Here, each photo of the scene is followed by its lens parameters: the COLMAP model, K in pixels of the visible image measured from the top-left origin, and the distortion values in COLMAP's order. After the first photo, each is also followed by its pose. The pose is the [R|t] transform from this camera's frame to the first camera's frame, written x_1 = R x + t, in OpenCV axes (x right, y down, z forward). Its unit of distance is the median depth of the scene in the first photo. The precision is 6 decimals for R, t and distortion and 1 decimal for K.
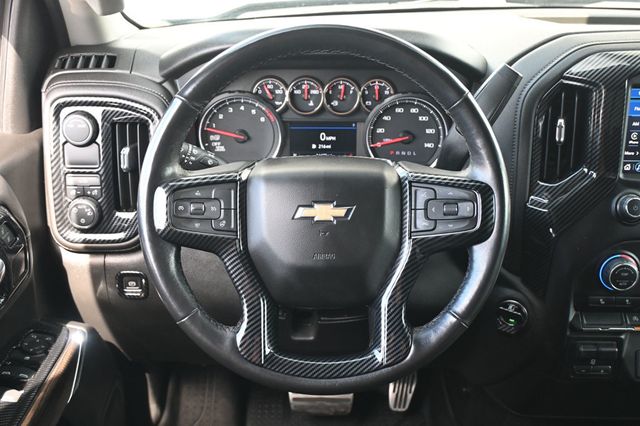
lens RADIAL K [[721.0, 0, 320.0], [0, 721.0, 211.3], [0, 0, 1]] dist [-0.017165, 0.000000]
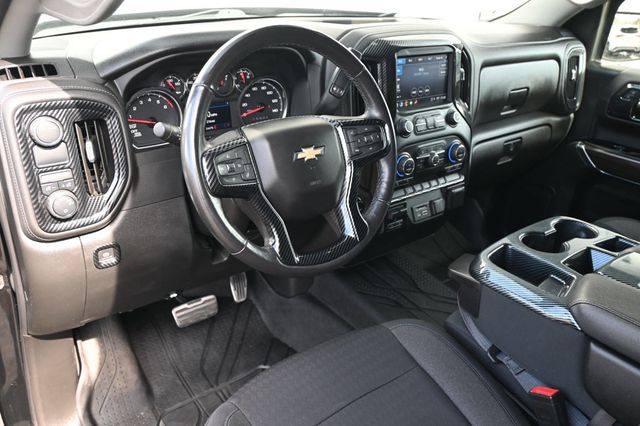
lens RADIAL K [[501.6, 0, 320.1], [0, 501.6, 215.6], [0, 0, 1]] dist [-0.007282, 0.003350]
pose [[0.789300, -0.245751, 0.562683, -0.426178], [0.197142, 0.969320, 0.146809, -0.015636], [-0.581498, -0.004948, 0.813533, 0.103180]]
